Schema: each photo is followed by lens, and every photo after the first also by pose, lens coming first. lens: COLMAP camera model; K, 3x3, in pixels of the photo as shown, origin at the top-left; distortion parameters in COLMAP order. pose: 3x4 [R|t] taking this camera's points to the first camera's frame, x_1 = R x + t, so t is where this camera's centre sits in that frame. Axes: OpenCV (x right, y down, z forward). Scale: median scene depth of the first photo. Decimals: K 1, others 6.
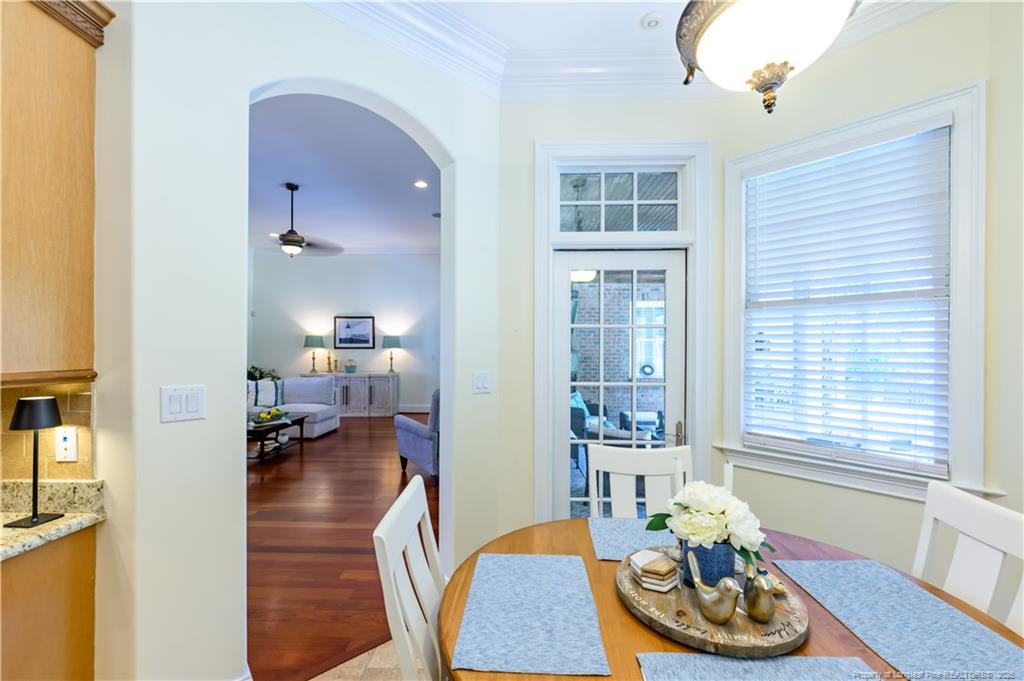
lens RADIAL K [[408.0, 0, 509.8], [0, 408.0, 346.5], [0, 0, 1]] dist [-0.000332, 0.000057]
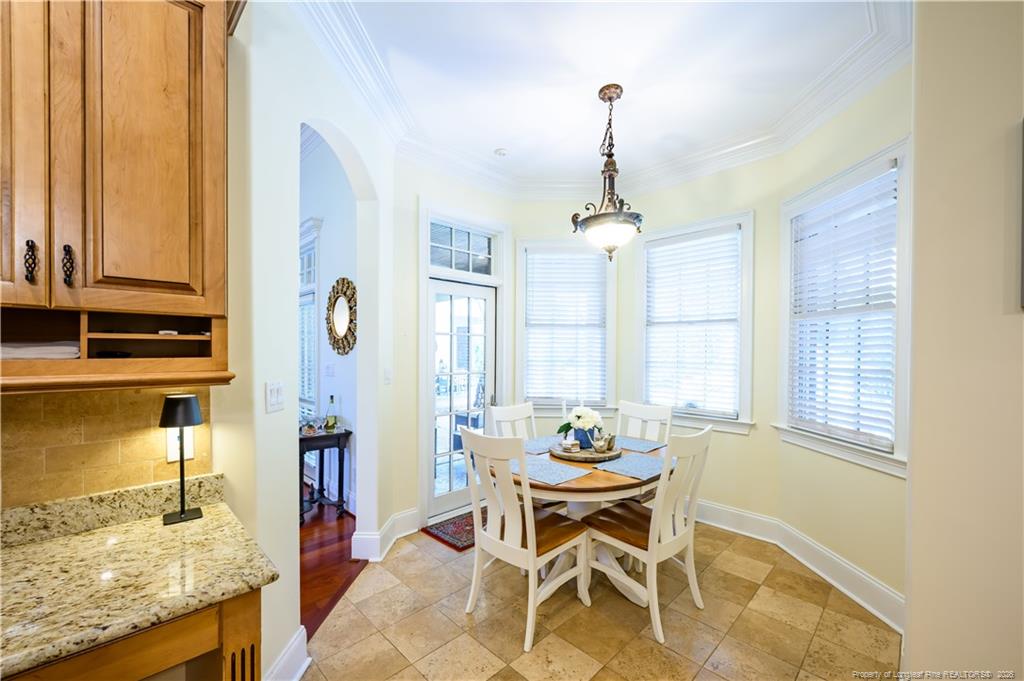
lens RADIAL K [[408.0, 0, 509.8], [0, 408.0, 346.5], [0, 0, 1]] dist [-0.000332, 0.000057]
pose [[0.690174, 0.007751, 0.723602, -0.595310], [-0.002709, 0.999963, -0.008127, 0.005080], [-0.723639, 0.003649, 0.690169, -0.126902]]
